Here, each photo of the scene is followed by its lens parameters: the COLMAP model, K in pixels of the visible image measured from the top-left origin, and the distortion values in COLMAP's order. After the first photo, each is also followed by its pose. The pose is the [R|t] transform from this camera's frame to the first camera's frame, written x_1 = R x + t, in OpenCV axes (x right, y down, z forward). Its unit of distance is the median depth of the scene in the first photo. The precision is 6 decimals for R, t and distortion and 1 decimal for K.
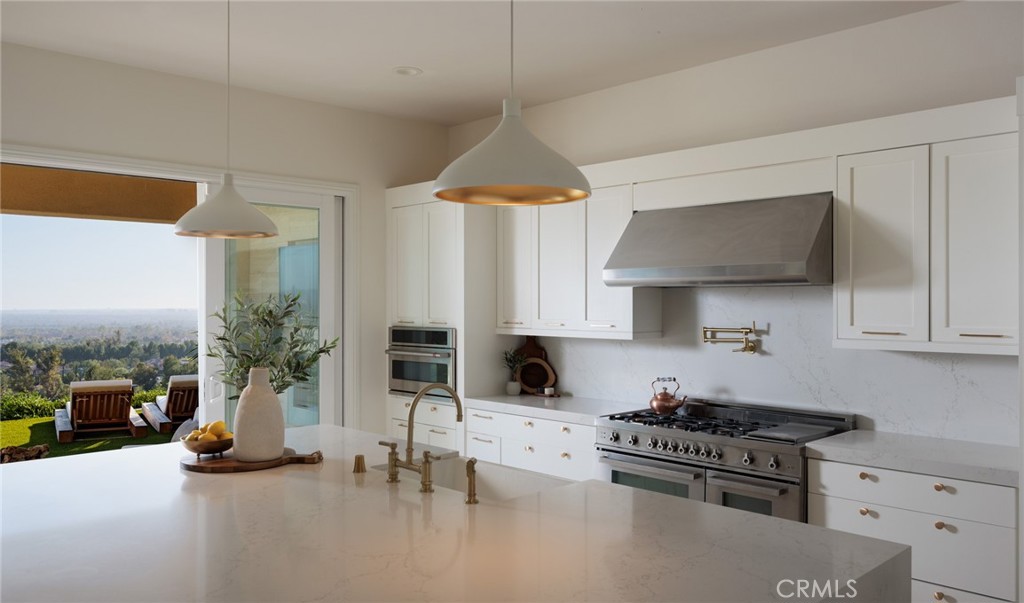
lens RADIAL K [[795.8, 0, 512.0], [0, 795.8, 301.5], [0, 0, 1]] dist [-0.003419, 0.000060]
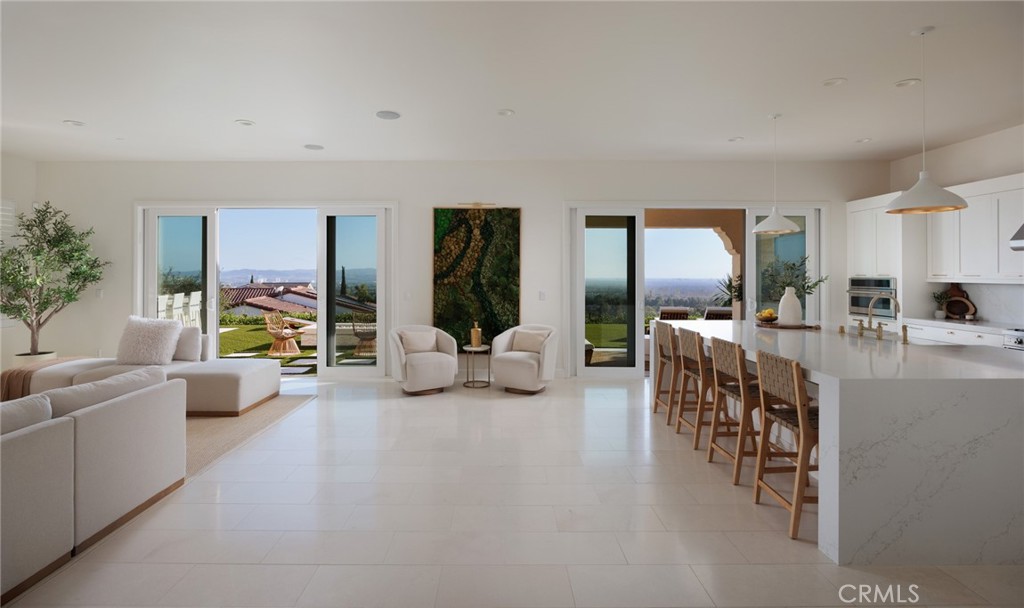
lens RADIAL K [[477.1, 0, 499.1], [0, 477.1, 271.9], [0, 0, 1]] dist [-0.011520, -0.000048]
pose [[0.719526, 0.000319, -0.694465, 0.024808], [-0.003854, 0.999986, -0.003534, 0.027380], [0.694454, 0.005219, 0.719518, -0.367974]]
